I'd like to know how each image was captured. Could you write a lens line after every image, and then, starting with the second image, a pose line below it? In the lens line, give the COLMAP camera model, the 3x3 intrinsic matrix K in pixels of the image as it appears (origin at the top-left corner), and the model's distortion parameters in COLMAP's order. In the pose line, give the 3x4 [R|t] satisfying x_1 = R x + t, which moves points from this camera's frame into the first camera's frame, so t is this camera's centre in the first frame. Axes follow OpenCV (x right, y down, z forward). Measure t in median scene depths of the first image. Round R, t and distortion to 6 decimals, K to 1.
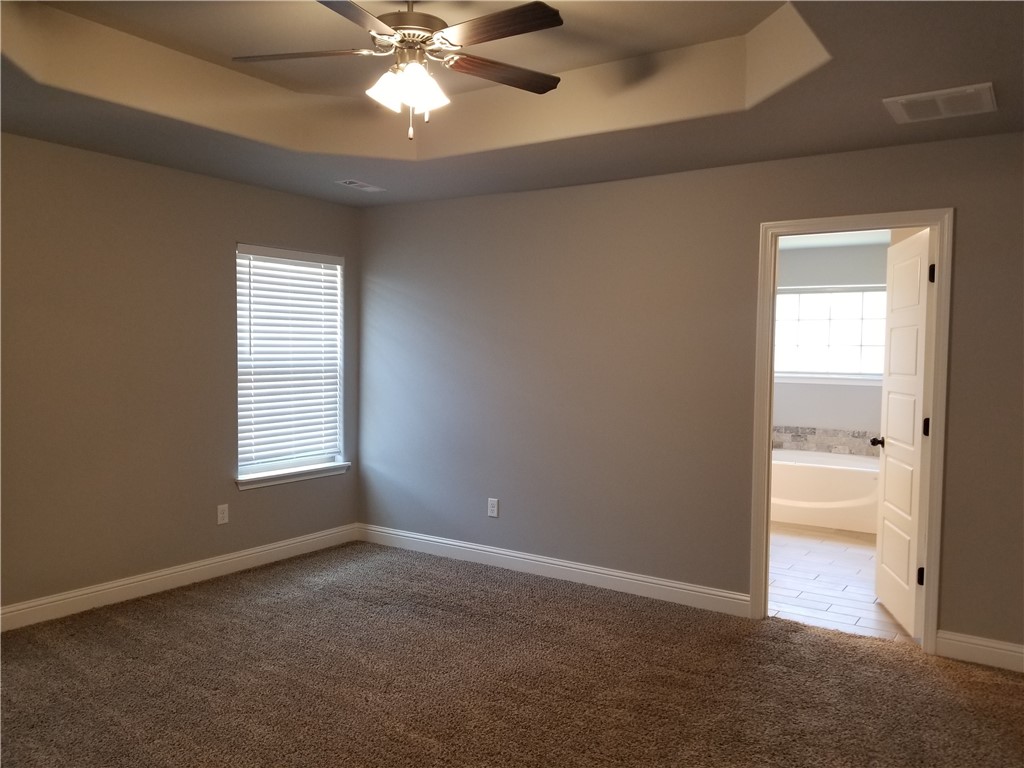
lens RADIAL K [[797.8, 0, 510.9], [0, 797.8, 381.8], [0, 0, 1]] dist [0.070564, -0.117791]
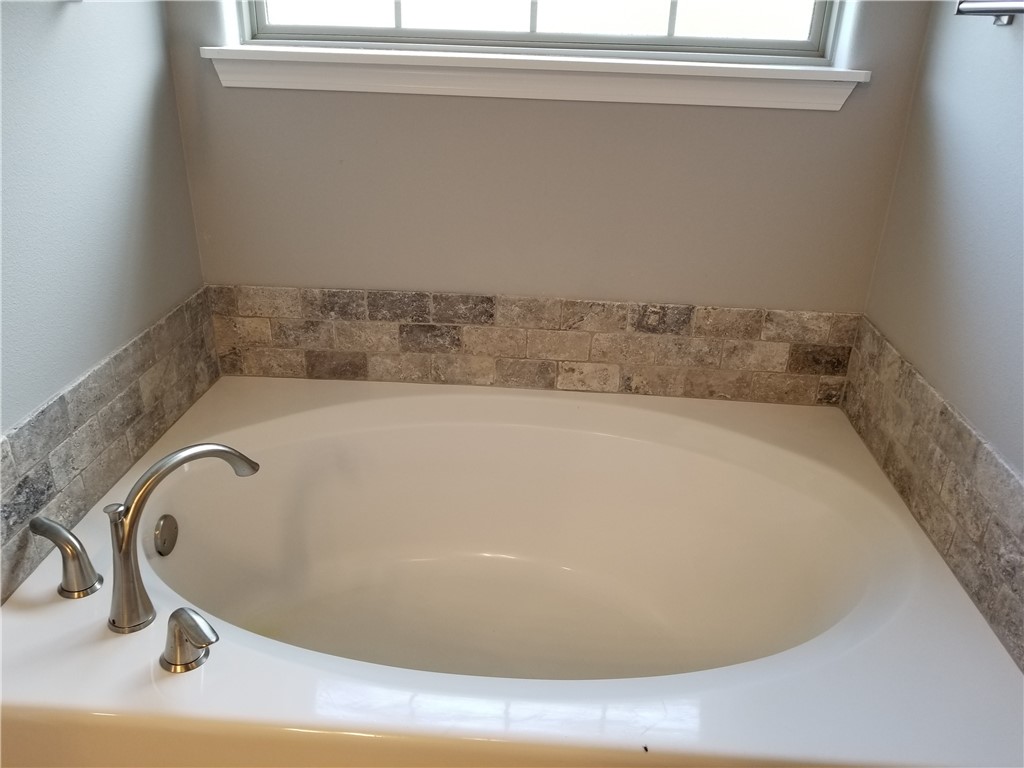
lens RADIAL K [[797.8, 0, 514.7], [0, 797.8, 385.7], [0, 0, 1]] dist [0.070564, -0.117791]
pose [[0.860607, -0.202563, 0.467252, 0.268641], [0.008909, 0.923341, 0.383877, -0.009004], [-0.509192, -0.326204, 0.796438, 0.800636]]
